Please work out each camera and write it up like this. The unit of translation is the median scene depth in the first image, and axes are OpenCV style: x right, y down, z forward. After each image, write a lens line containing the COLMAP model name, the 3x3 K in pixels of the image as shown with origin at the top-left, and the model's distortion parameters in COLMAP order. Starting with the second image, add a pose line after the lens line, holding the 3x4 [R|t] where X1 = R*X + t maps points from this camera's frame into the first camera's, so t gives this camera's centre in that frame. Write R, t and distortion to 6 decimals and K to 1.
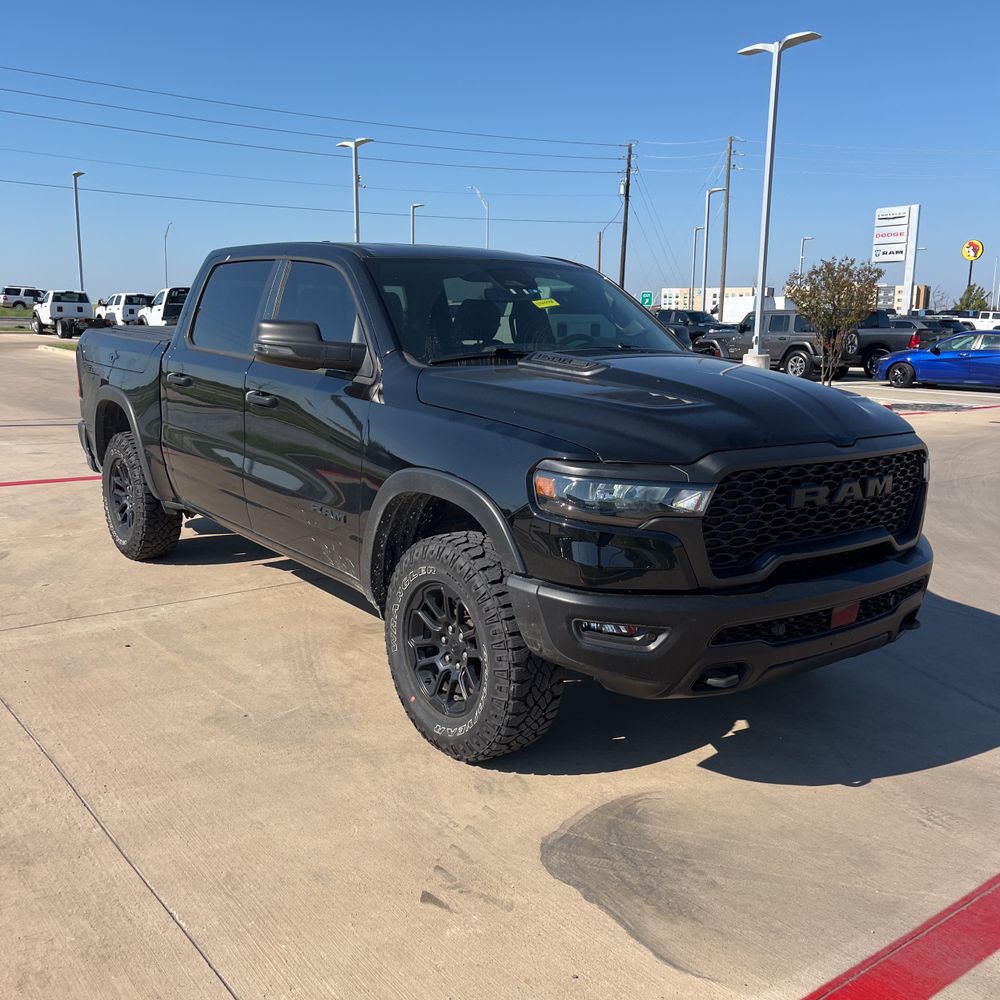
lens RADIAL K [[1017.7, 0, 496.2], [0, 1017.7, 502.2], [0, 0, 1]] dist [0.027184, 0.000000]
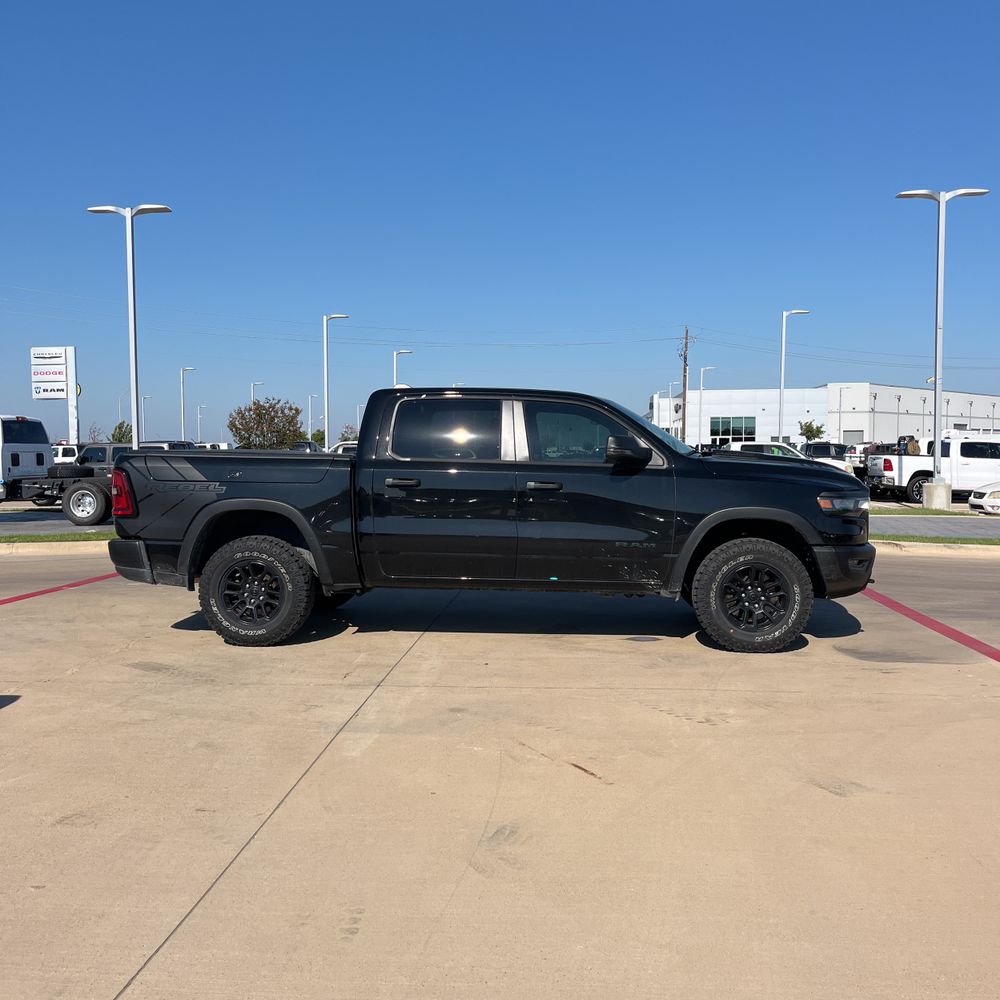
lens RADIAL K [[1017.7, 0, 501.1], [0, 1017.7, 496.2], [0, 0, 1]] dist [0.027184, 0.000000]
pose [[0.674409, -0.047132, 0.736852, -1.451844], [0.147123, 0.986527, -0.071553, 0.016027], [-0.723552, 0.156664, 0.672257, 0.000801]]
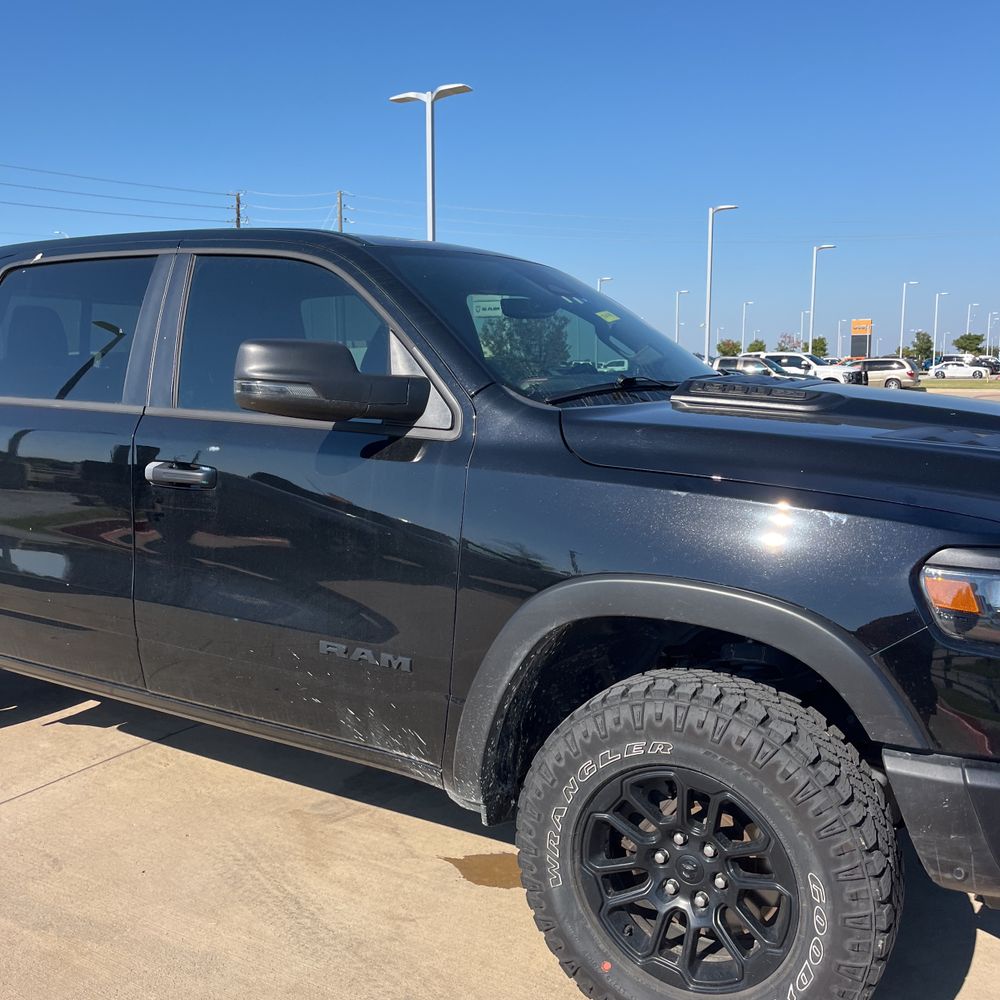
lens RADIAL K [[1017.7, 0, 492.6], [0, 1017.7, 485.9], [0, 0, 1]] dist [0.027184, 0.000000]
pose [[0.929129, -0.061477, 0.364609, -0.284187], [0.085050, 0.995174, -0.048933, -0.050037], [-0.359841, 0.076475, 0.929874, 0.374930]]
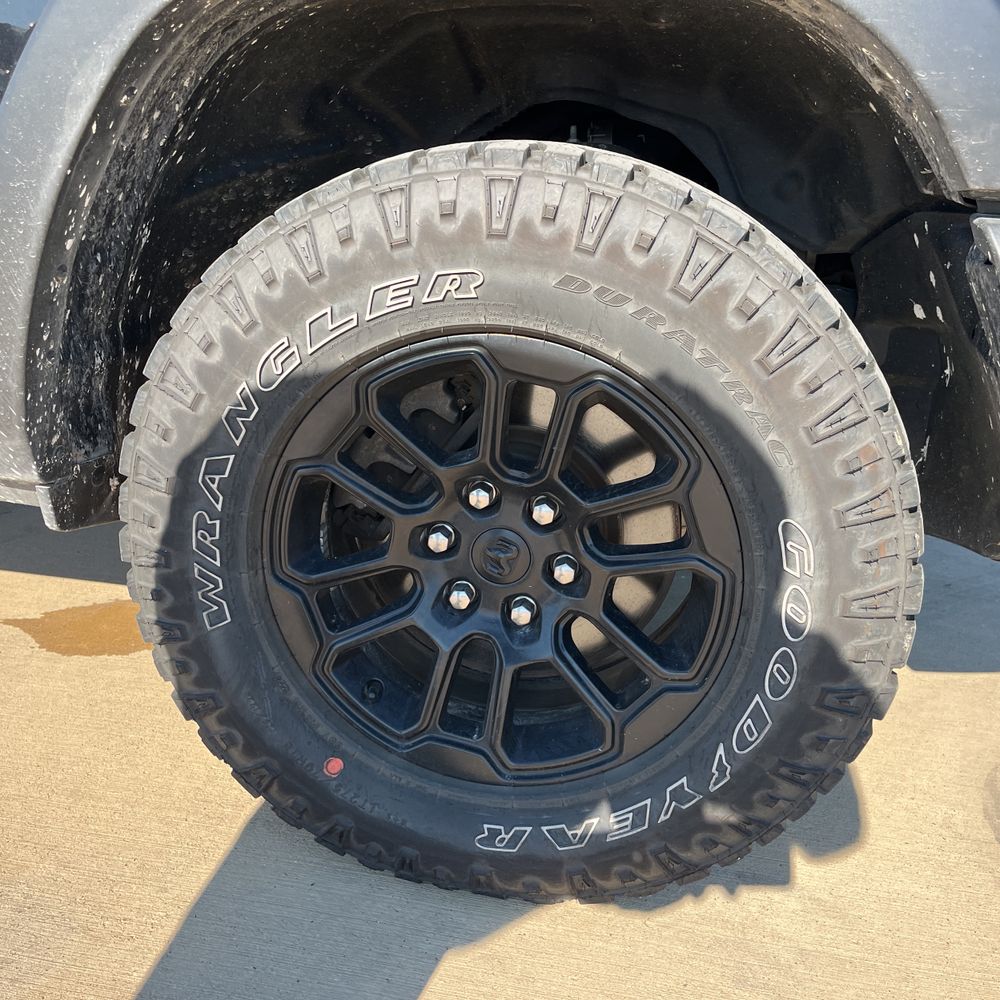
lens RADIAL K [[1017.7, 0, 497.6], [0, 1017.7, 492.6], [0, 0, 1]] dist [0.027184, 0.000000]
pose [[0.745110, -0.205476, 0.634500, -0.178275], [0.096387, 0.974546, 0.202408, 0.052917], [-0.659939, -0.089659, 0.745950, 0.632253]]
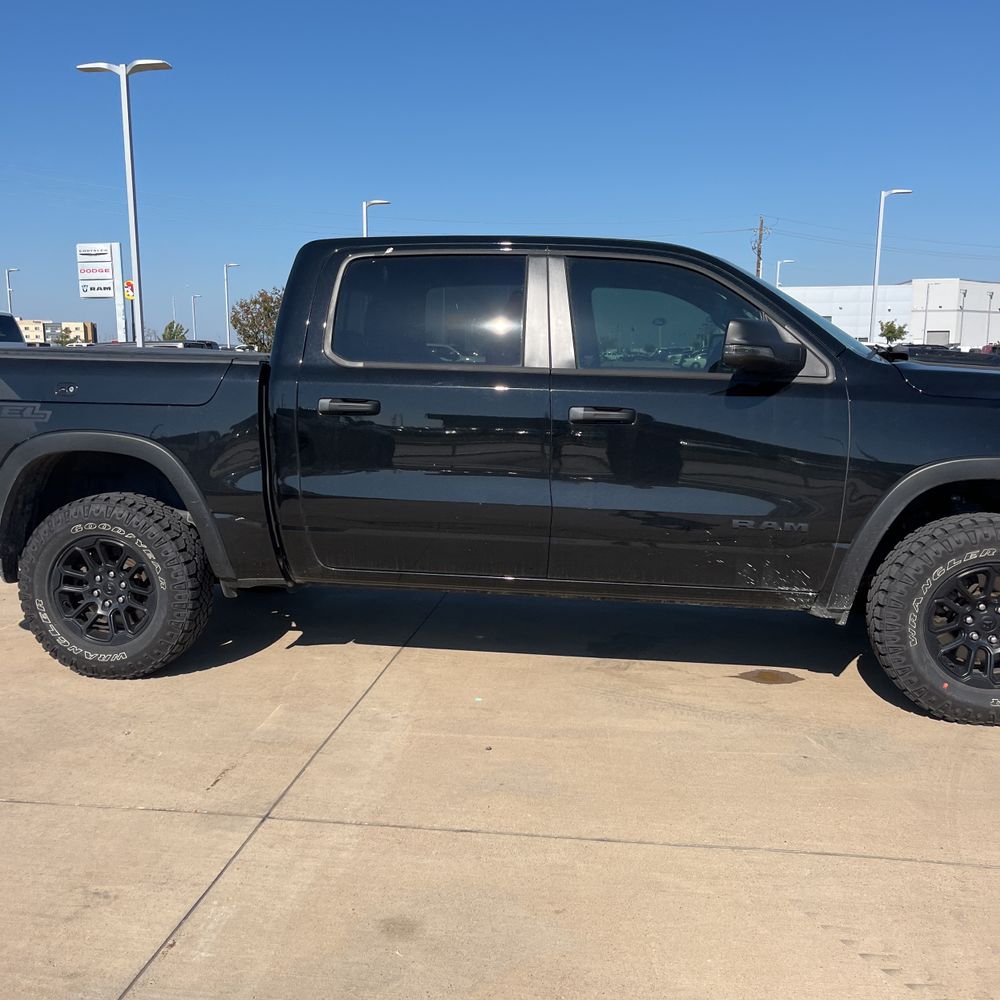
lens RADIAL K [[1017.7, 0, 491.1], [0, 1017.7, 505.2], [0, 0, 1]] dist [0.027184, 0.000000]
pose [[0.722299, -0.114892, 0.681970, -0.905238], [0.136808, 0.990354, 0.021948, -0.058925], [-0.677914, 0.077446, 0.731050, 0.452297]]
